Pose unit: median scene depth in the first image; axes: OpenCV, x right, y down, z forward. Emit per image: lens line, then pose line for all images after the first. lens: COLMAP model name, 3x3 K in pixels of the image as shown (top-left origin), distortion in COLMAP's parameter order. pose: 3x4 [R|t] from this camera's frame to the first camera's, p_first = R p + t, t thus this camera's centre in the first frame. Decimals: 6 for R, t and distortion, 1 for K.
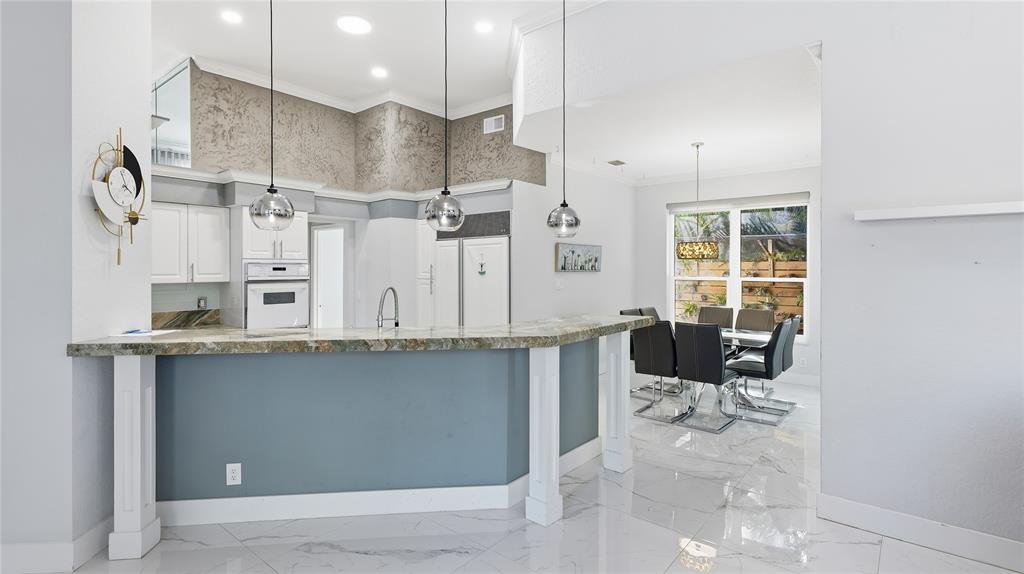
lens RADIAL K [[504.3, 0, 512.0], [0, 504.3, 287.0], [0, 0, 1]] dist [0.002121, 0.000039]
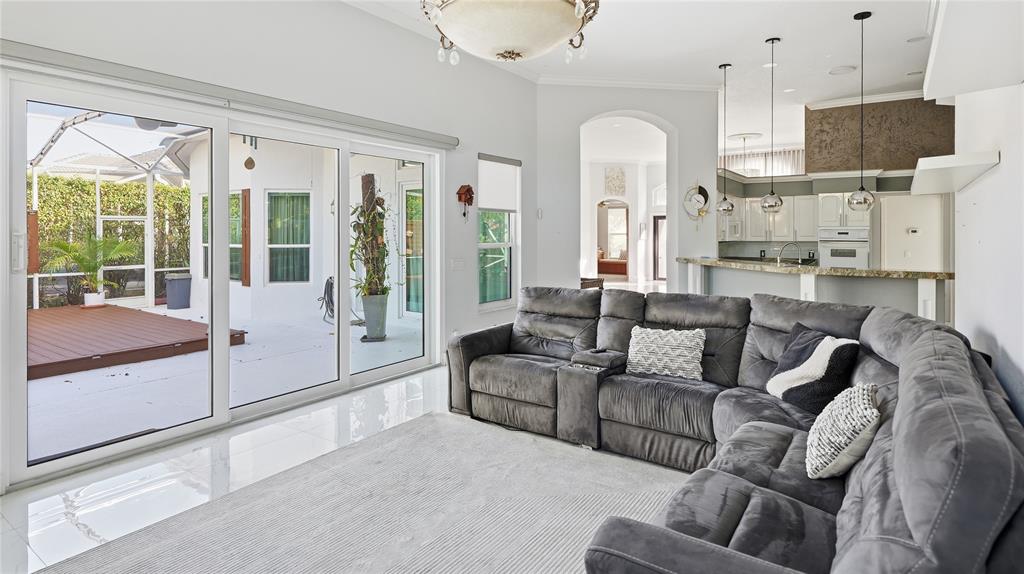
lens RADIAL K [[504.3, 0, 512.0], [0, 504.3, 287.0], [0, 0, 1]] dist [0.002121, 0.000039]
pose [[0.072183, 0.107380, -0.991594, 0.451057], [-0.032649, 0.993909, 0.105254, -0.001700], [0.996857, 0.024777, 0.075249, -0.032833]]
